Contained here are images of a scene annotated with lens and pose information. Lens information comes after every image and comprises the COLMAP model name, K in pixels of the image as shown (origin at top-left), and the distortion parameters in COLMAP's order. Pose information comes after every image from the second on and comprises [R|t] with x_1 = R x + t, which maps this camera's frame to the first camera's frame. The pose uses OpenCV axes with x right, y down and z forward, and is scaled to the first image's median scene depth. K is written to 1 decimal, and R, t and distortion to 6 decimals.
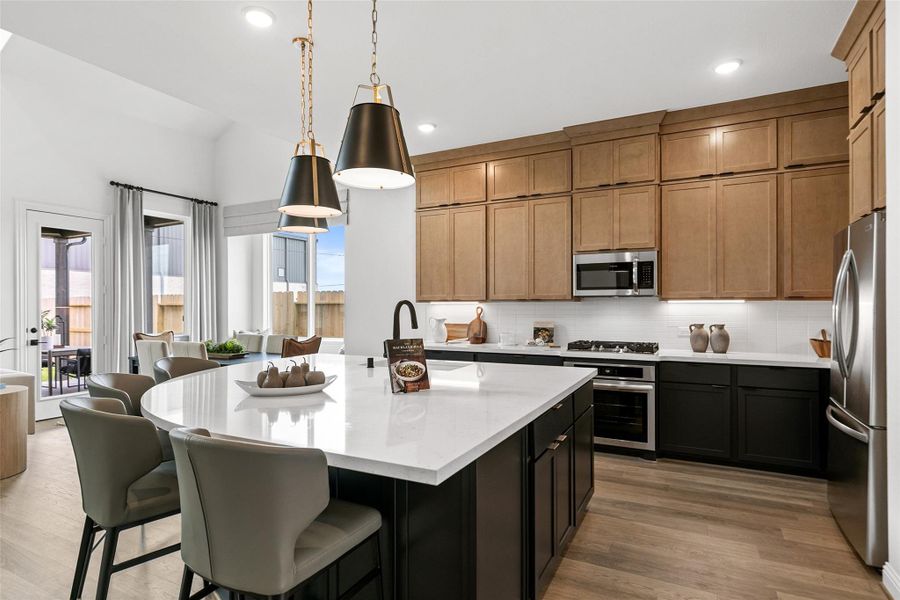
lens RADIAL K [[487.0, 0, 448.8], [0, 487.0, 301.9], [0, 0, 1]] dist [0.002714, -0.002141]
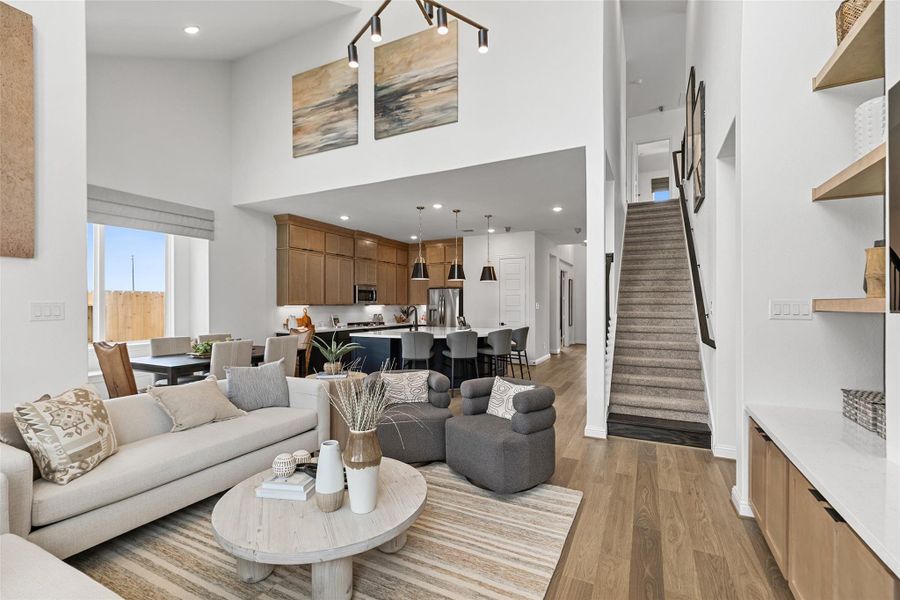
lens RADIAL K [[403.2, 0, 452.8], [0, 403.2, 302.9], [0, 0, 1]] dist [0.002101, -0.001201]
pose [[-0.023440, 0.006373, 0.999705, -1.446794], [-0.006410, 0.999958, -0.006524, -0.003381], [-0.999705, -0.006561, -0.023398, 0.512970]]
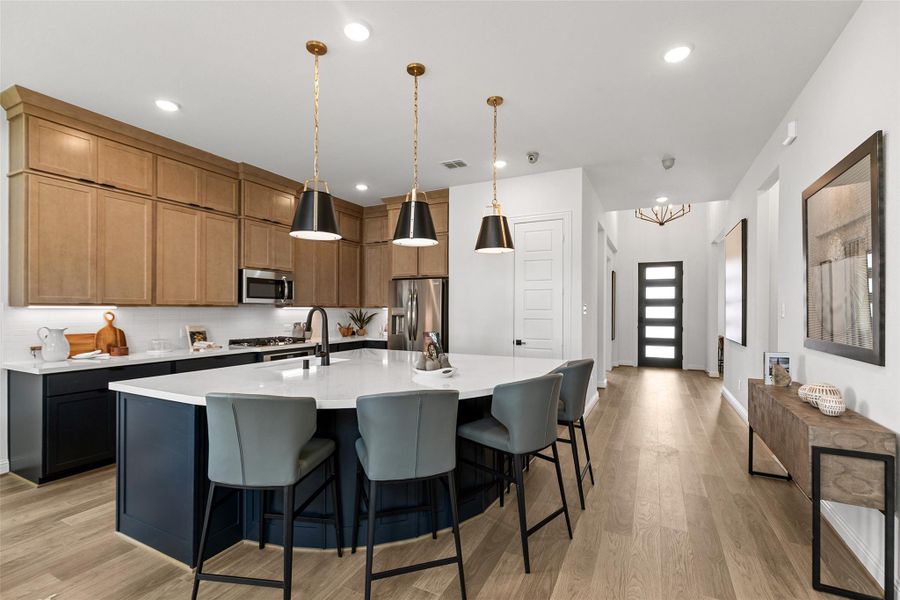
lens RADIAL K [[403.2, 0, 450.2], [0, 403.2, 311.3], [0, 0, 1]] dist [0.002101, -0.001201]
pose [[-0.007516, -0.002598, 0.999968, -0.656429], [-0.010097, 0.999946, 0.002522, 0.001016], [-0.999921, -0.010078, -0.007542, 0.427416]]
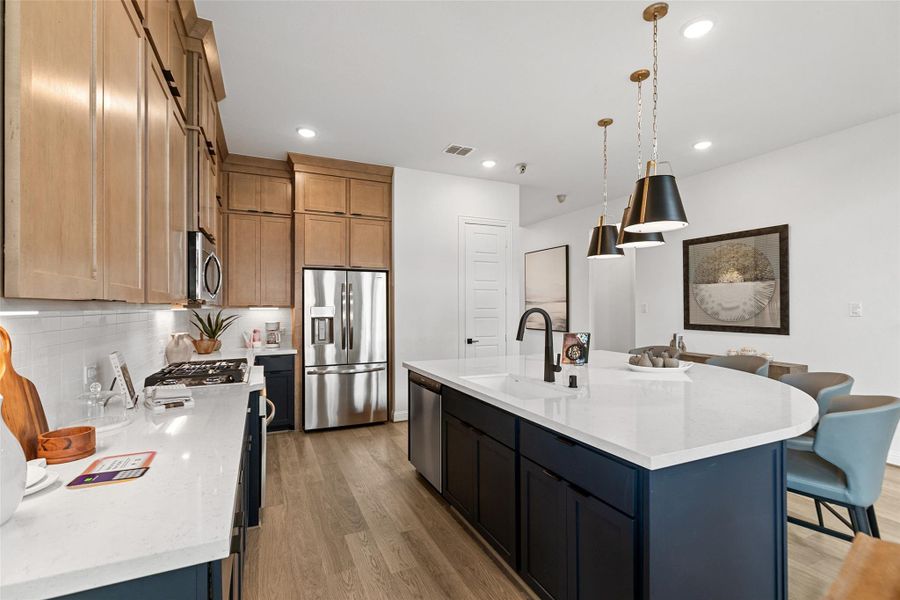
lens RADIAL K [[403.2, 0, 449.3], [0, 403.2, 303.8], [0, 0, 1]] dist [0.002101, -0.001201]
pose [[-0.790685, 0.006756, 0.612186, -0.255217], [-0.001071, 0.999922, -0.012419, -0.001906], [-0.612222, -0.010475, -0.790616, 1.051213]]
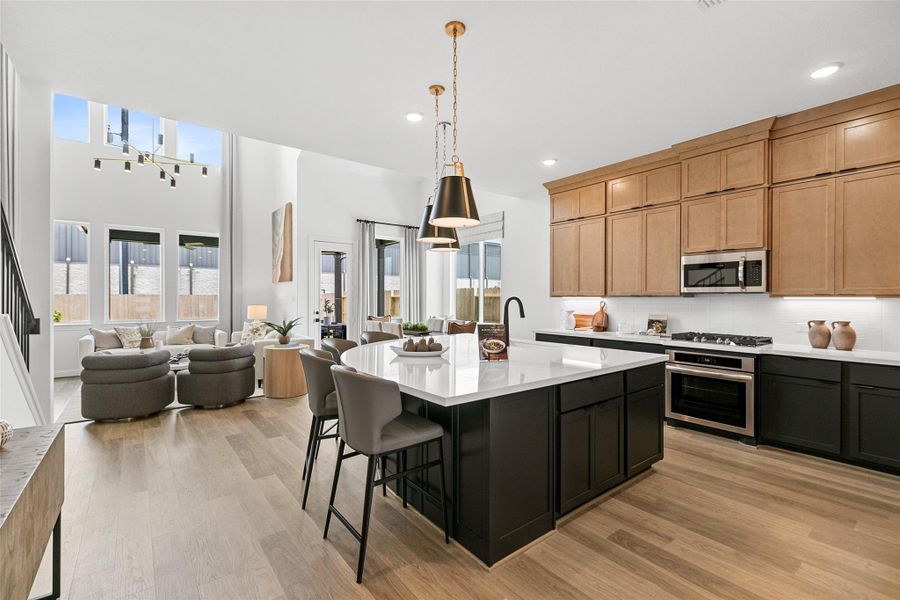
lens RADIAL K [[403.2, 0, 445.4], [0, 403.2, 295.5], [0, 0, 1]] dist [0.002101, -0.001201]
pose [[0.907185, 0.002998, -0.420721, 0.133152], [-0.001695, 0.999993, 0.003472, -0.006631], [0.420728, -0.002436, 0.907183, -0.072729]]
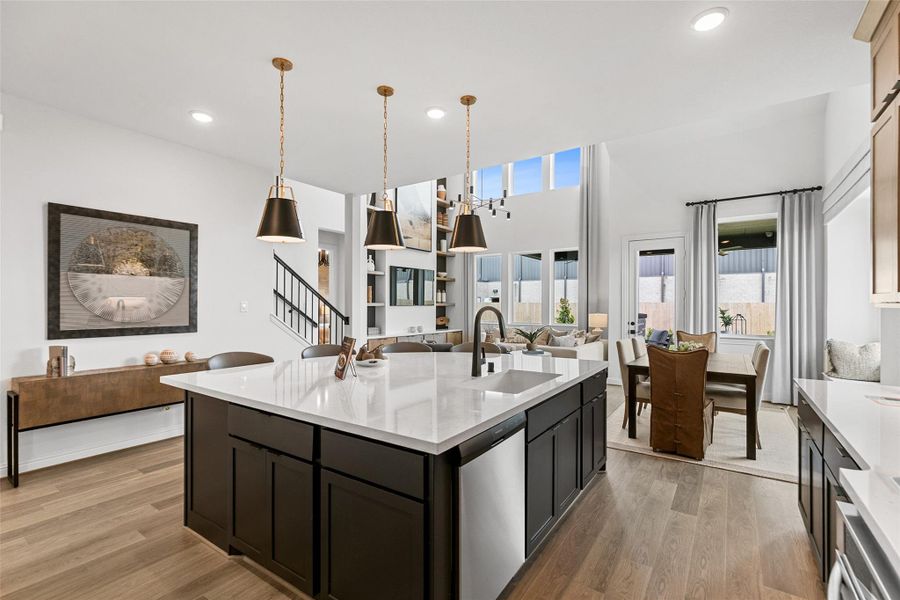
lens RADIAL K [[403.2, 0, 448.9], [0, 403.2, 302.5], [0, 0, 1]] dist [0.002101, -0.001201]
pose [[-0.138889, 0.000669, -0.990308, 0.429609], [0.005935, 0.999982, -0.000157, -0.007595], [0.990290, -0.005899, -0.138890, 0.644782]]
